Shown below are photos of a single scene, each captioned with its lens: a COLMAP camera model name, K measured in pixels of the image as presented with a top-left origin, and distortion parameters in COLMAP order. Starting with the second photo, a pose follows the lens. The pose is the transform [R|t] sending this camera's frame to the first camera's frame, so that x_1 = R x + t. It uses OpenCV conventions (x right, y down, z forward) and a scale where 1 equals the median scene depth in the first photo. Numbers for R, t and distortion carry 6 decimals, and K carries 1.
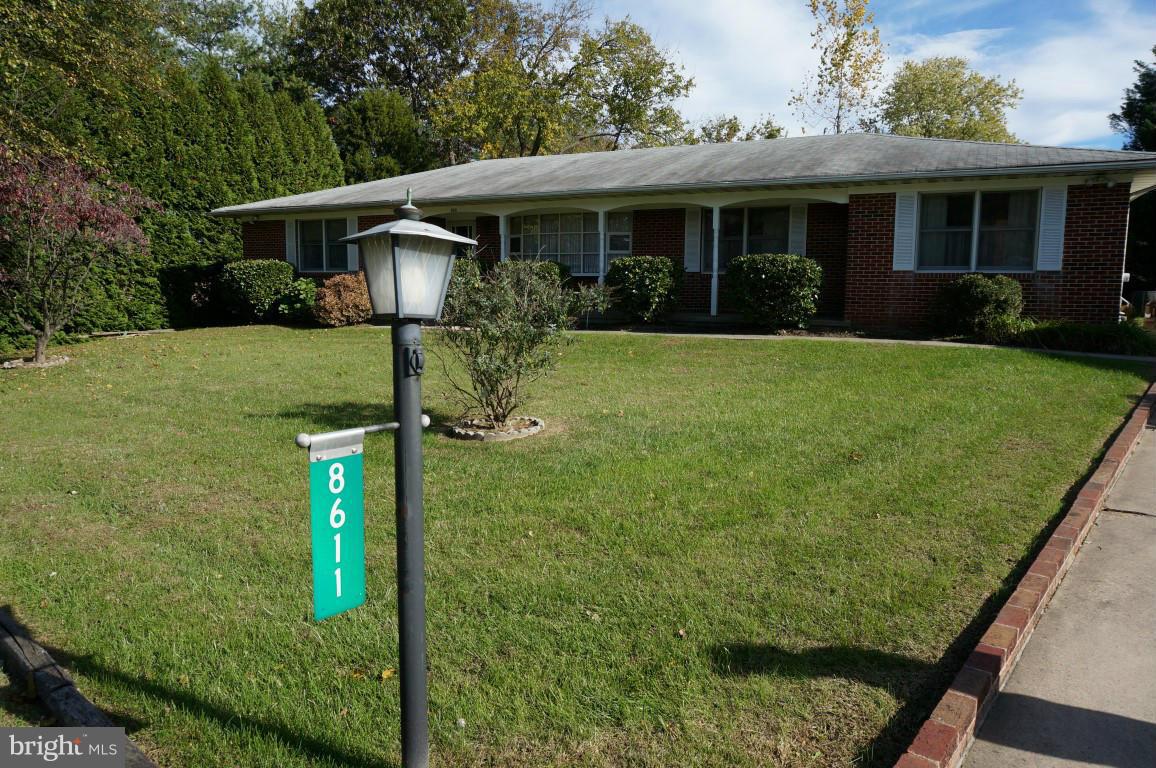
lens RADIAL K [[760.5, 0, 585.1], [0, 760.5, 370.4], [0, 0, 1]] dist [-0.005174, 0.041965]
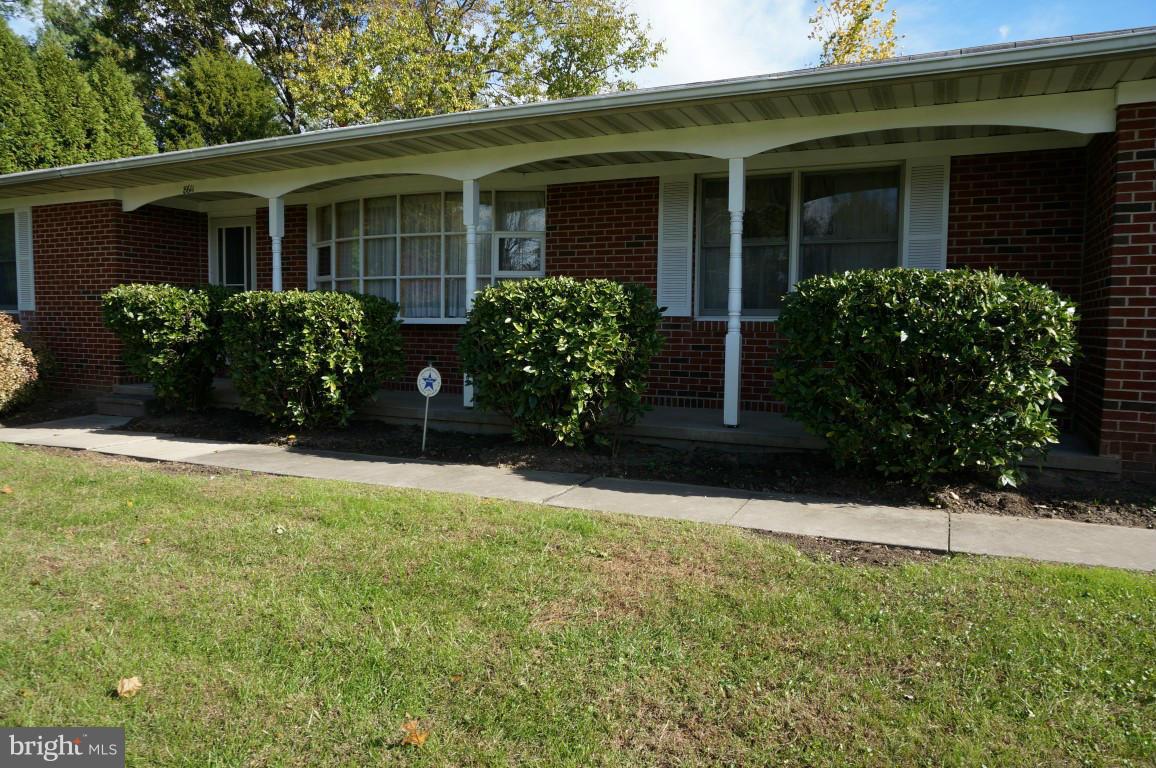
lens RADIAL K [[760.5, 0, 585.1], [0, 760.5, 370.4], [0, 0, 1]] dist [-0.005174, 0.041965]
pose [[0.999064, -0.000680, 0.043254, 0.075805], [0.002810, 0.998785, -0.049205, -0.083881], [-0.043168, 0.049280, 0.997852, 0.613322]]
